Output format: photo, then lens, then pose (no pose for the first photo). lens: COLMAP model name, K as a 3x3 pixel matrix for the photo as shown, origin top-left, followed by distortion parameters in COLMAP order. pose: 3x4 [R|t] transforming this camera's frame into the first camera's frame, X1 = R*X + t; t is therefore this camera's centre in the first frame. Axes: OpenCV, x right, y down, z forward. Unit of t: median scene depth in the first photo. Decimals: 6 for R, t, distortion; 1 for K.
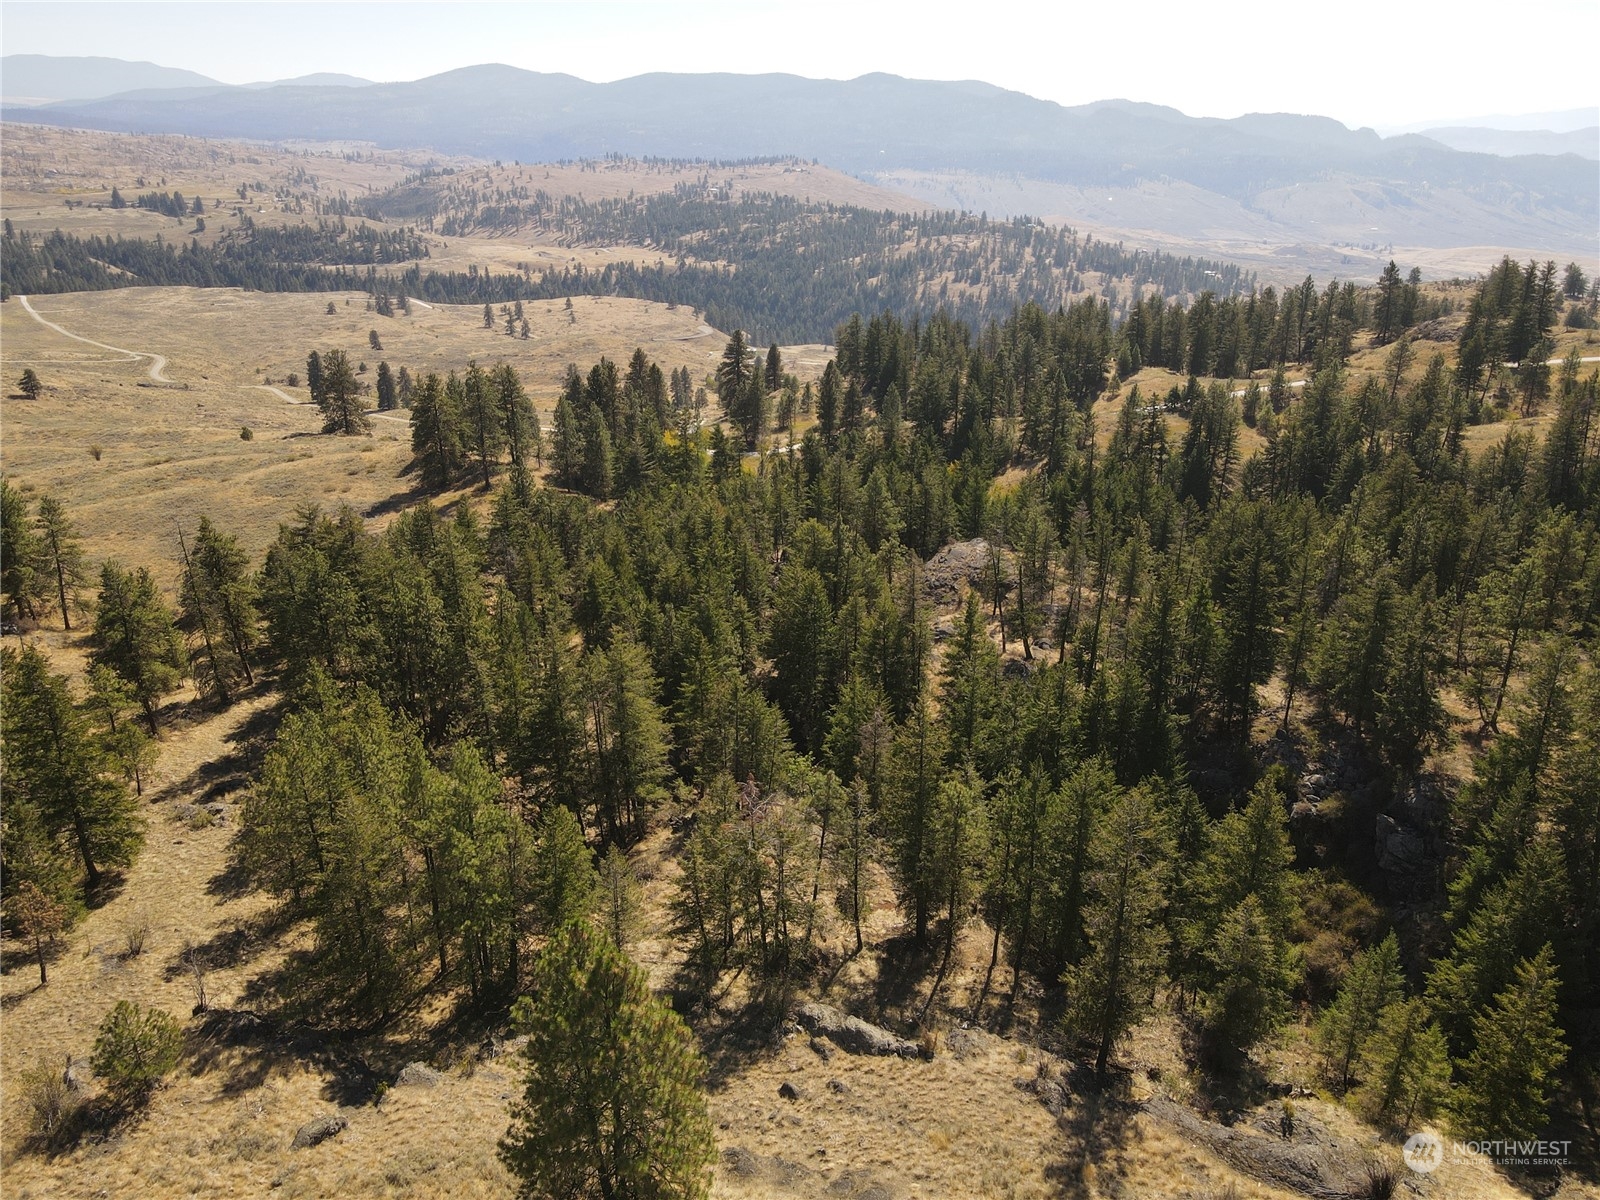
lens RADIAL K [[1163.5, 0, 800.3], [0, 1163.5, 590.3], [0, 0, 1]] dist [0.015176, 0.003623]
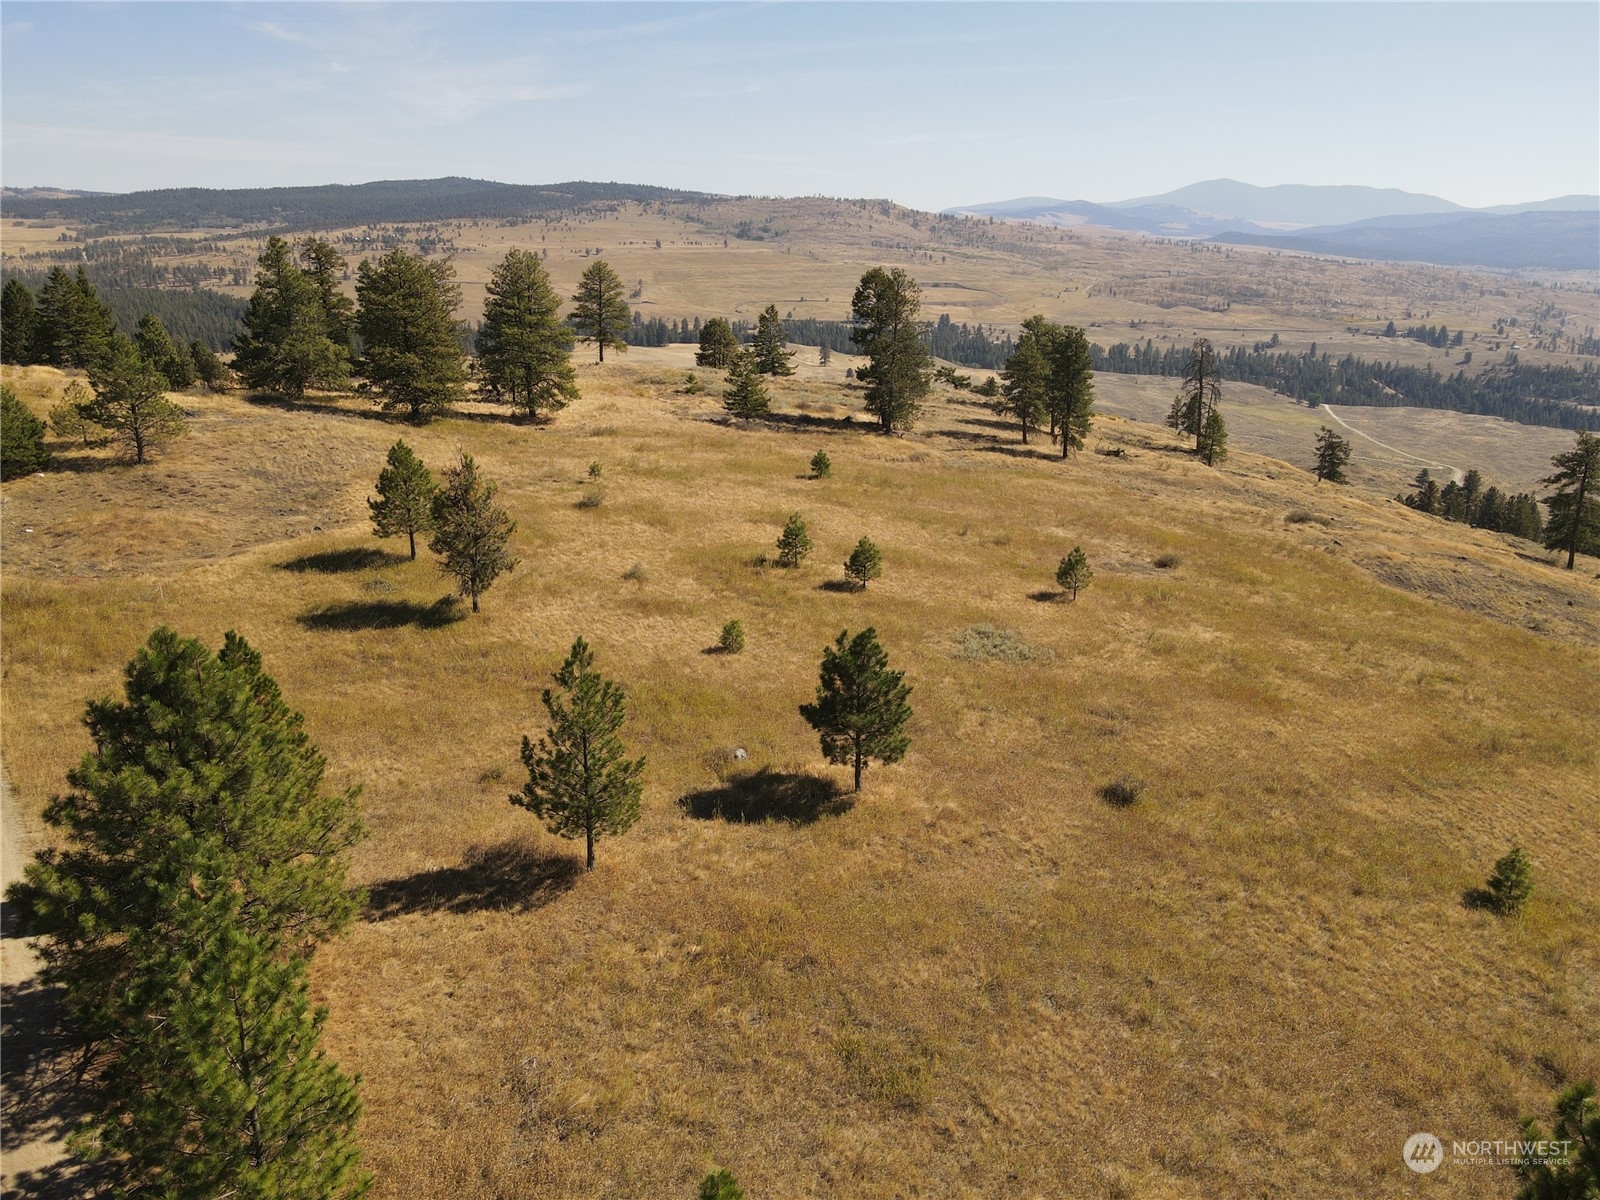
lens RADIAL K [[1163.5, 0, 800.3], [0, 1163.5, 590.3], [0, 0, 1]] dist [0.015176, 0.003623]
pose [[0.607531, 0.239247, -0.757408, 0.005191], [-0.308207, 0.949852, 0.052817, 0.035869], [0.732062, 0.201351, 0.650802, -0.146305]]
